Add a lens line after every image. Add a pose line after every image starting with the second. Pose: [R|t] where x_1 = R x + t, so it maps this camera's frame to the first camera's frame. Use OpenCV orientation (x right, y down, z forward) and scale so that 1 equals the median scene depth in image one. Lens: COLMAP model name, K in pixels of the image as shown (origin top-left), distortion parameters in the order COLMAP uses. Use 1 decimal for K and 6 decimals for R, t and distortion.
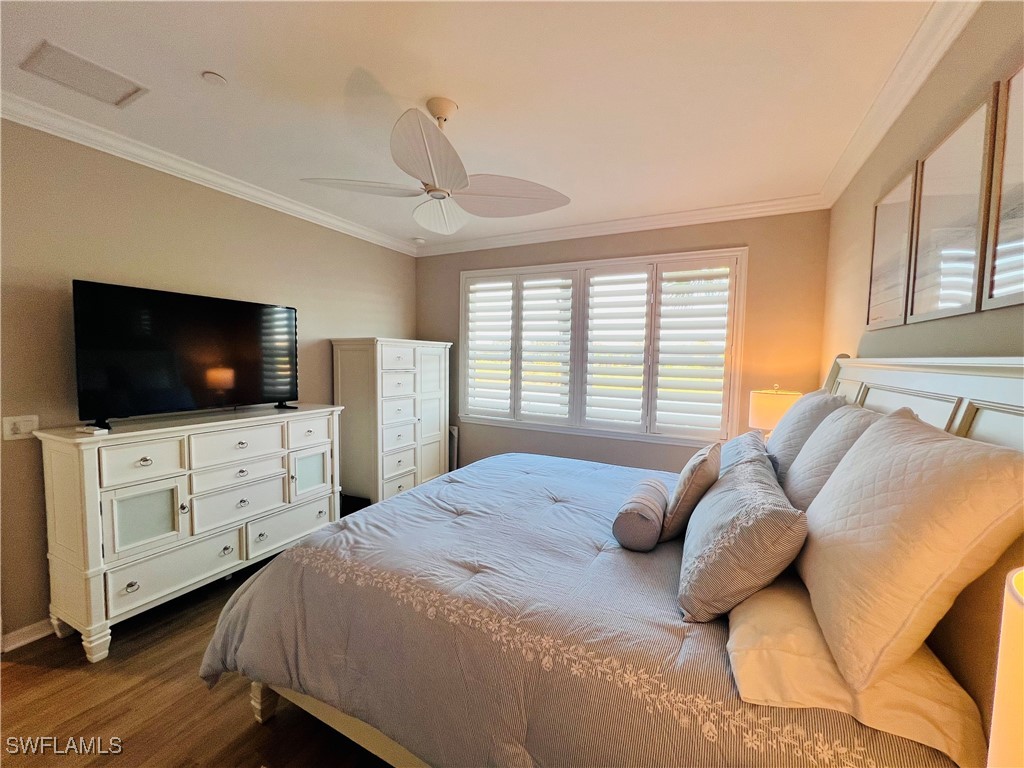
lens RADIAL K [[413.8, 0, 507.2], [0, 413.8, 382.2], [0, 0, 1]] dist [-0.002619, -0.000009]
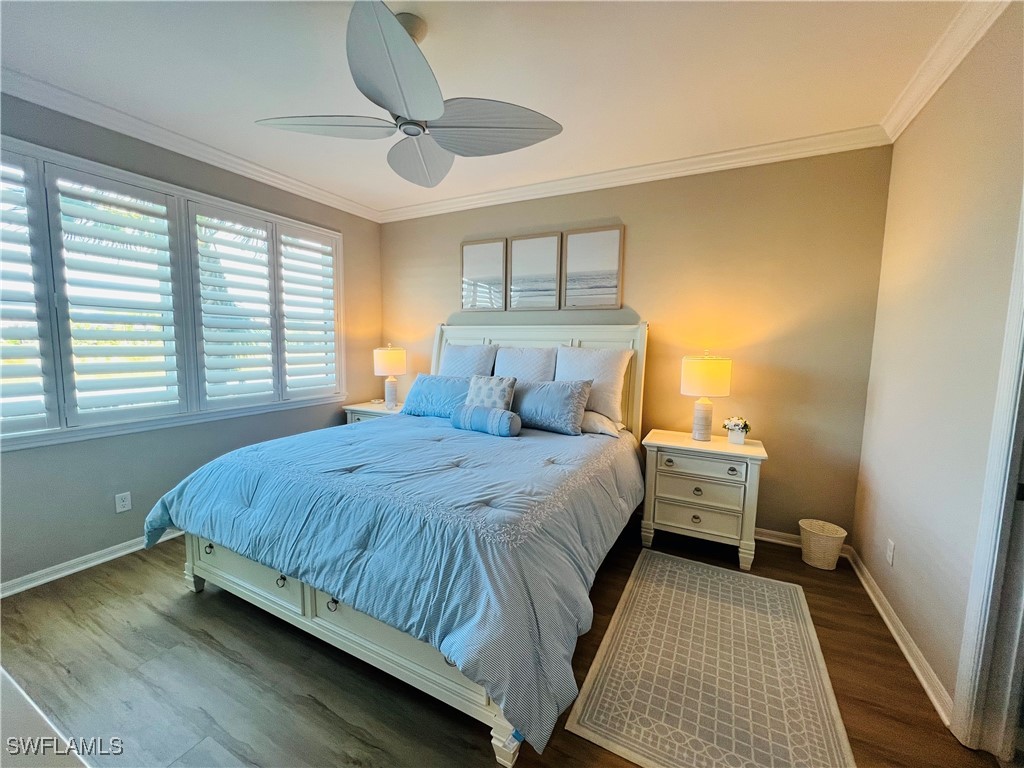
lens RADIAL K [[410.2, 0, 509.3], [0, 410.2, 382.9], [0, 0, 1]] dist [0.012443, 0.000162]
pose [[0.008973, -0.126176, 0.991967, -0.928624], [0.042173, 0.991172, 0.125693, -0.023802], [-0.999070, 0.040706, 0.014215, 0.665638]]
